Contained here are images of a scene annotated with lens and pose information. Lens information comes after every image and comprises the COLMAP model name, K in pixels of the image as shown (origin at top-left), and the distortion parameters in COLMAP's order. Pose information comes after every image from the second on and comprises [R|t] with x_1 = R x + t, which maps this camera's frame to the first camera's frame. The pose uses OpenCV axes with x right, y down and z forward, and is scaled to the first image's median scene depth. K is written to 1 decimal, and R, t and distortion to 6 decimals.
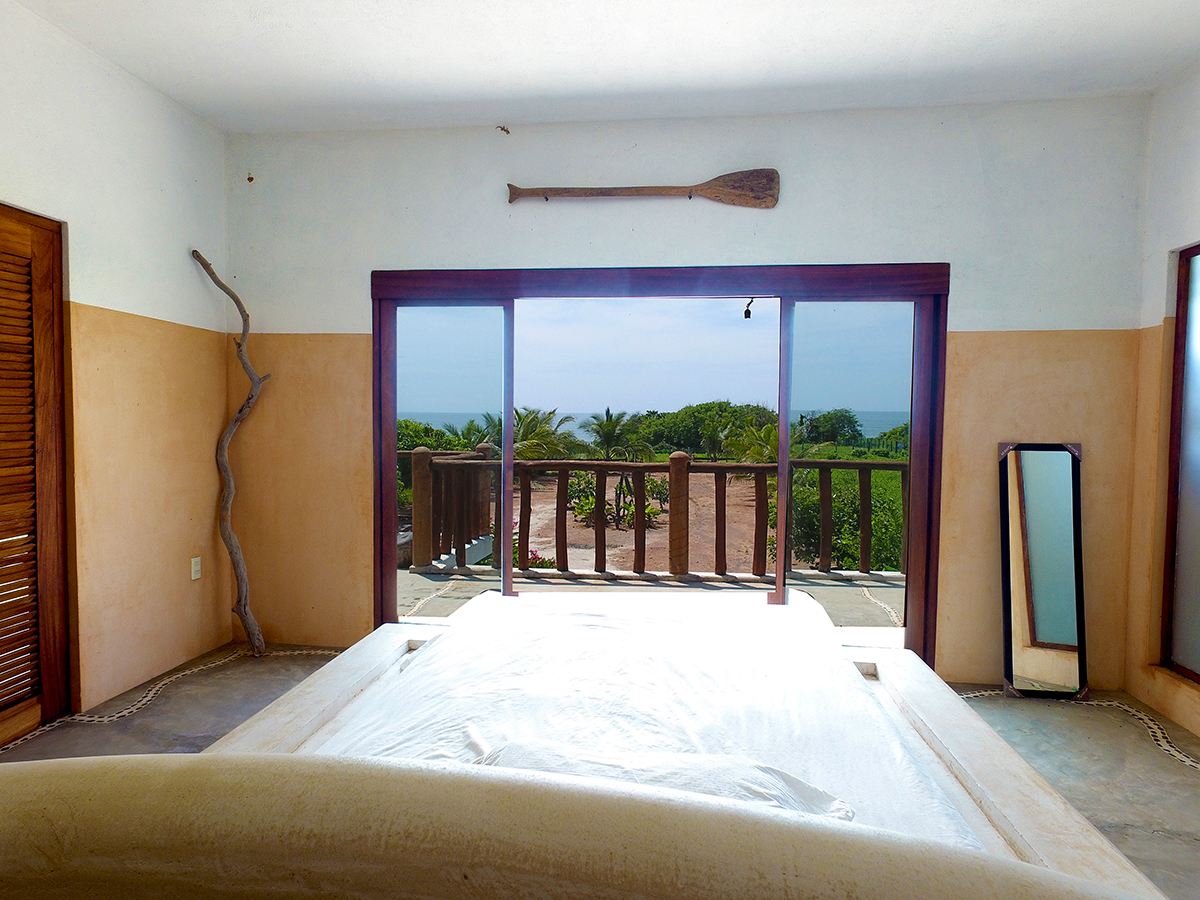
lens RADIAL K [[702.2, 0, 600.0], [0, 702.2, 450.3], [0, 0, 1]] dist [0.002003, 0.003577]
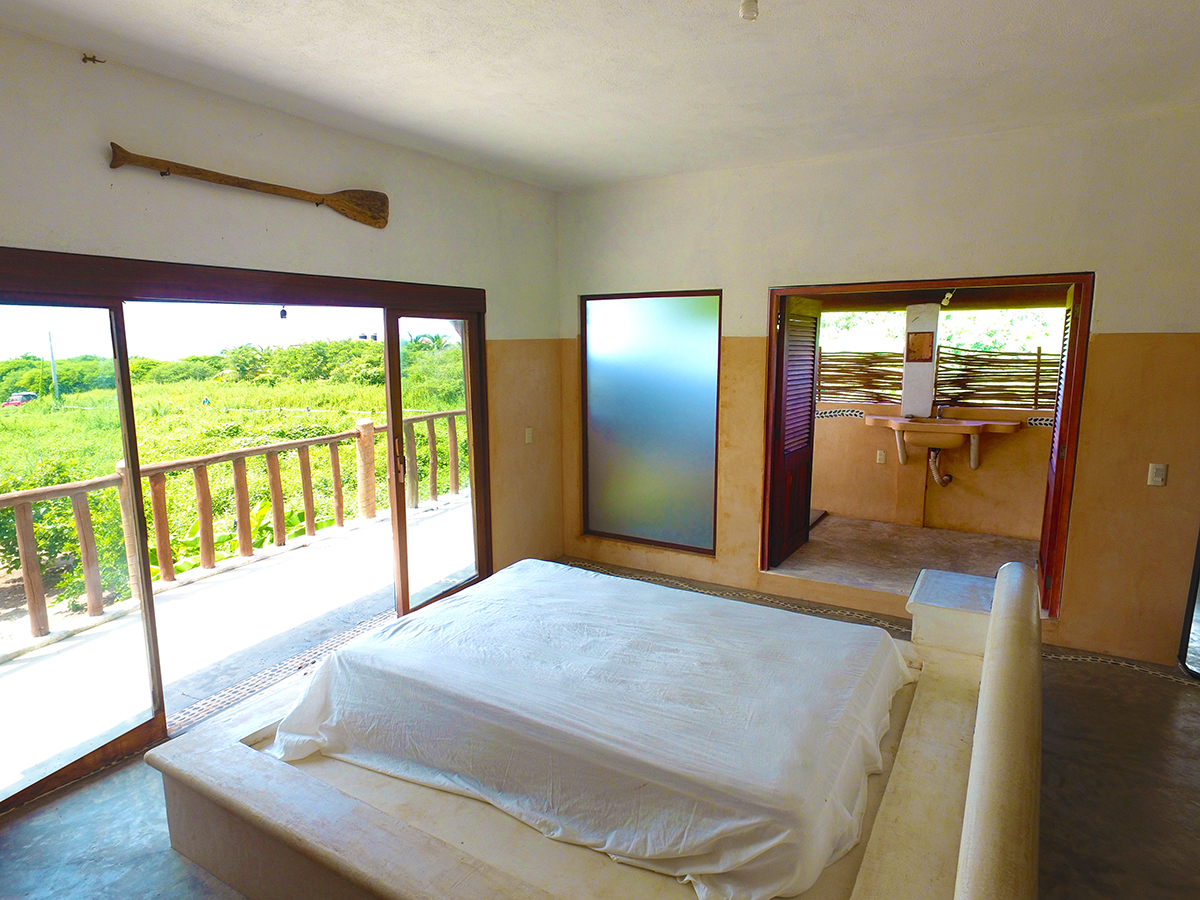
lens RADIAL K [[702.2, 0, 600.9], [0, 702.2, 449.4], [0, 0, 1]] dist [0.002003, 0.003577]
pose [[0.379970, -0.164152, 0.910317, -0.668516], [0.076753, 0.986329, 0.145821, -0.138651], [-0.921809, 0.014462, 0.387374, 0.267362]]
